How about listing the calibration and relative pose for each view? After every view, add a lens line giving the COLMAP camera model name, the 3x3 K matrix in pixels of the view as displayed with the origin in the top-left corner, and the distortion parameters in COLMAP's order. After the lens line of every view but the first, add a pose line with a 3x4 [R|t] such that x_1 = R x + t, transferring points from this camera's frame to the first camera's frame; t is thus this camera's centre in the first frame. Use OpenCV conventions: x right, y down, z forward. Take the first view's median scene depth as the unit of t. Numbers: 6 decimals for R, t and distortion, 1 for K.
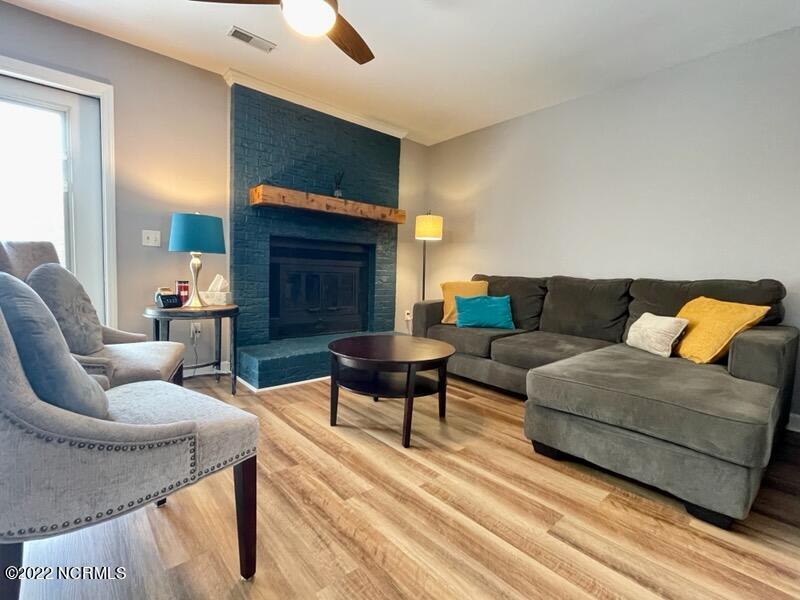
lens RADIAL K [[378.4, 0, 398.1], [0, 378.4, 298.6], [0, 0, 1]] dist [0.000338, -0.000115]
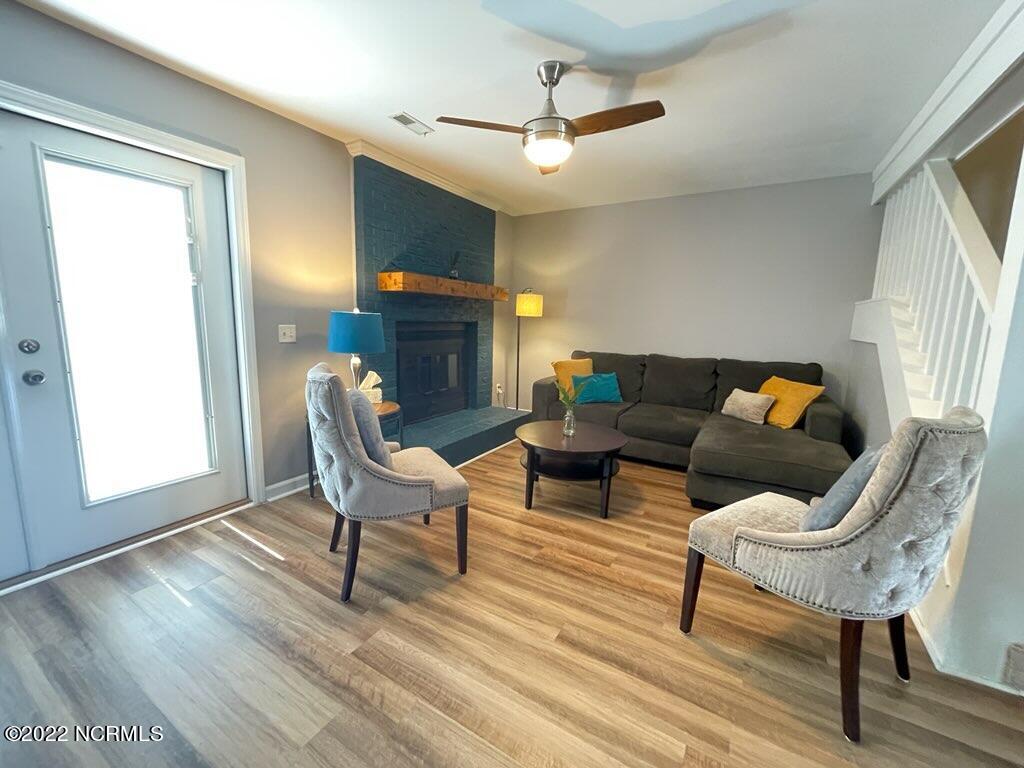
lens RADIAL K [[415.1, 0, 512.0], [0, 415.1, 384.0], [0, 0, 1]] dist [0.001093, 0.000226]
pose [[0.951076, -0.054496, 0.304111, -0.441608], [0.025740, 0.994875, 0.097779, -0.120436], [-0.307881, -0.085168, 0.947605, -0.094670]]
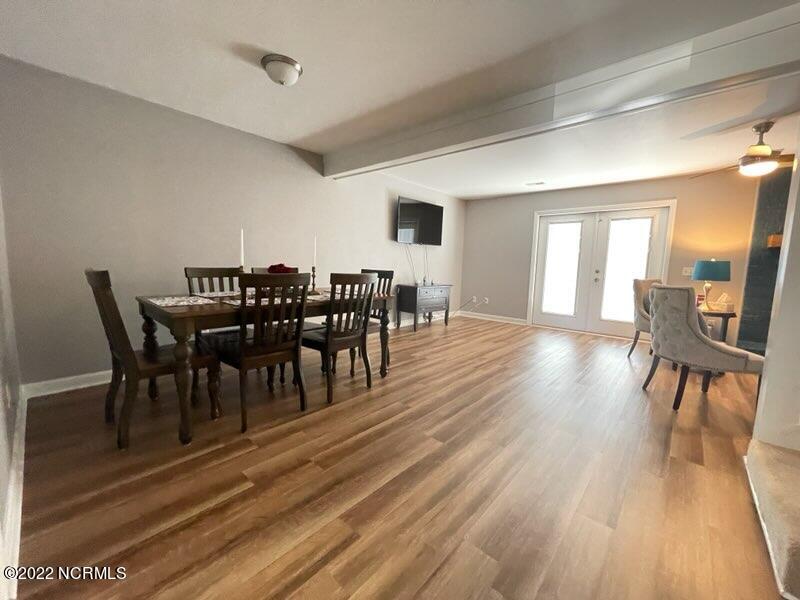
lens RADIAL K [[324.3, 0, 400.0], [0, 324.3, 300.0], [0, 0, 1]] dist [0.001093, 0.000226]
pose [[0.124882, 0.090303, -0.988054, 0.770415], [-0.091465, 0.992657, 0.079163, -0.014354], [0.987947, 0.080486, 0.132224, -0.616109]]
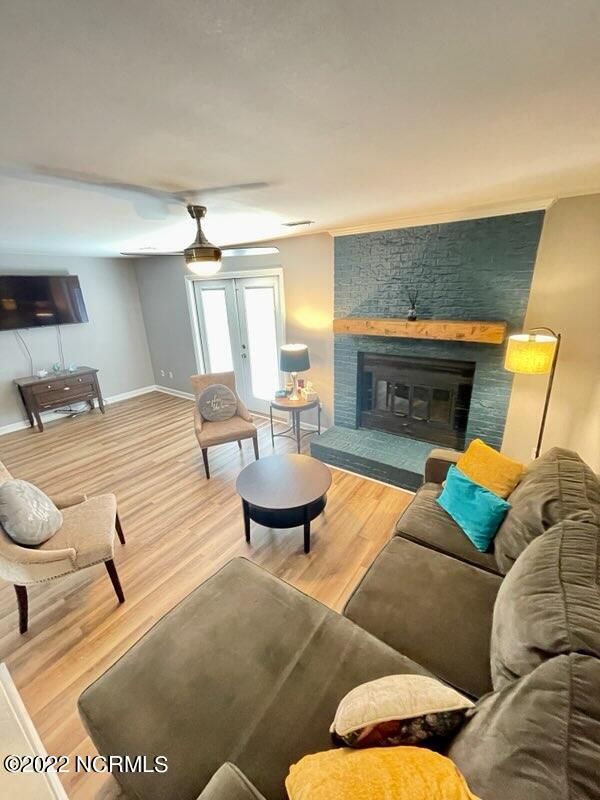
lens RADIAL K [[324.3, 0, 301.5], [0, 324.3, 398.6], [0, 0, 1]] dist [0.001093, 0.000226]
pose [[0.222511, 0.289406, -0.930985, 0.777184], [-0.025409, 0.956322, 0.291209, -0.375355], [0.974599, -0.041142, 0.220146, 0.648906]]
